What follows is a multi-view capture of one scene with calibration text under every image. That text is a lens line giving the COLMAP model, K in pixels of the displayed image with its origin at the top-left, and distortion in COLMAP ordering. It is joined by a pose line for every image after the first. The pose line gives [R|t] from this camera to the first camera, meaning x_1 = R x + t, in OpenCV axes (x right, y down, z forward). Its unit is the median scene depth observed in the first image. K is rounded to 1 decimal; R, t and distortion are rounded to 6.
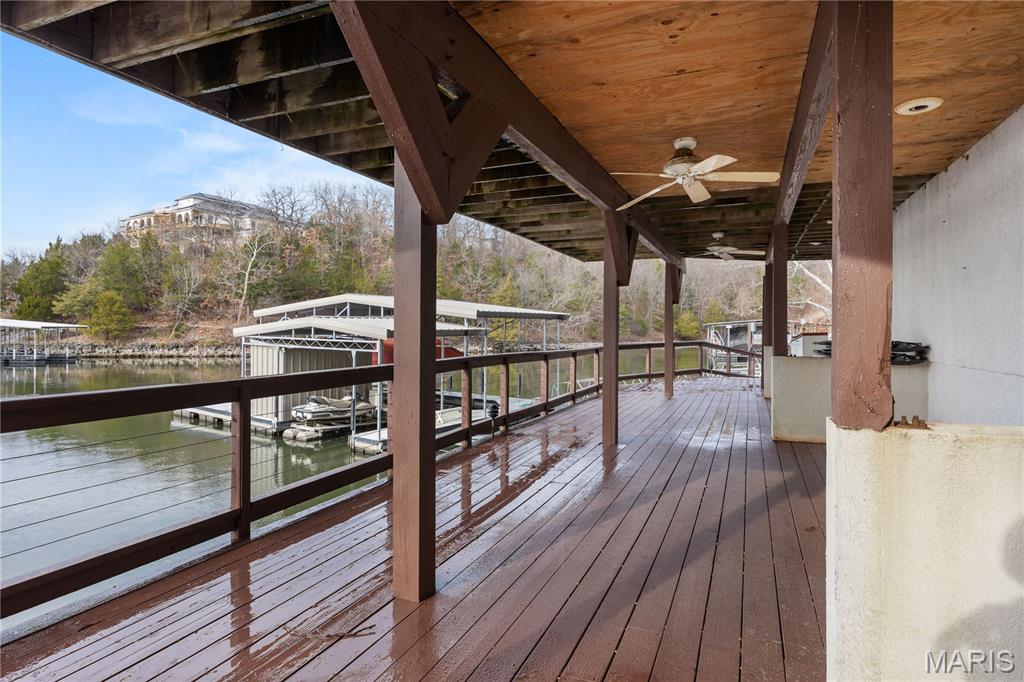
lens RADIAL K [[587.7, 0, 504.3], [0, 587.7, 313.9], [0, 0, 1]] dist [-0.000216, -0.002107]
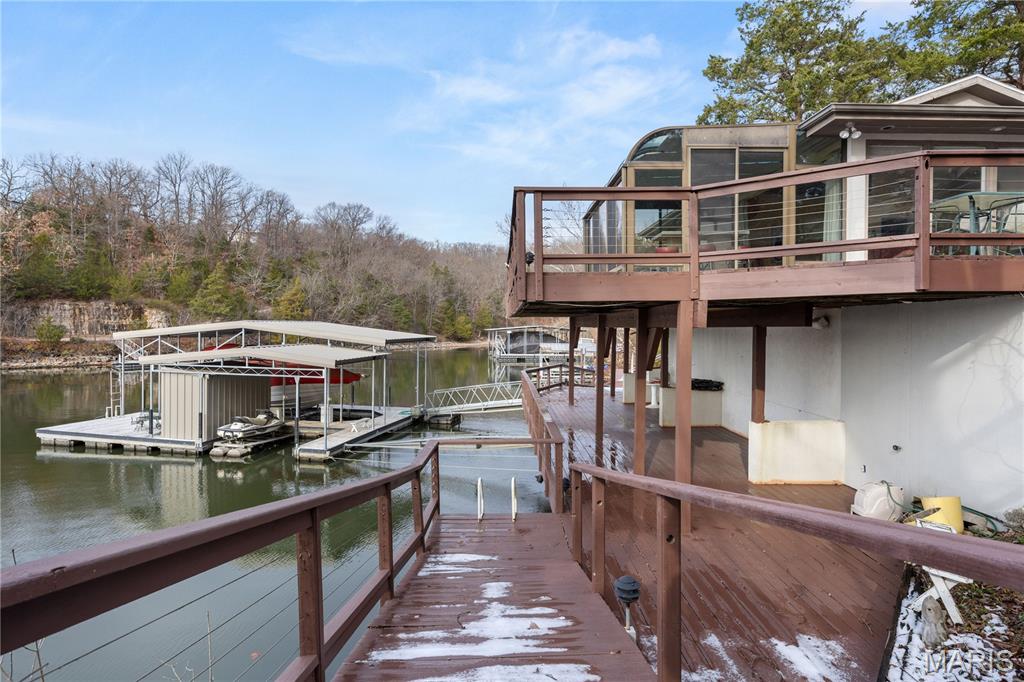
lens RADIAL K [[587.7, 0, 521.7], [0, 587.7, 333.2], [0, 0, 1]] dist [-0.000216, -0.002107]
pose [[0.908146, -0.003899, 0.418635, -0.087982], [-0.012033, 0.999300, 0.035409, -0.019051], [-0.418481, -0.037194, 0.907464, -0.069140]]
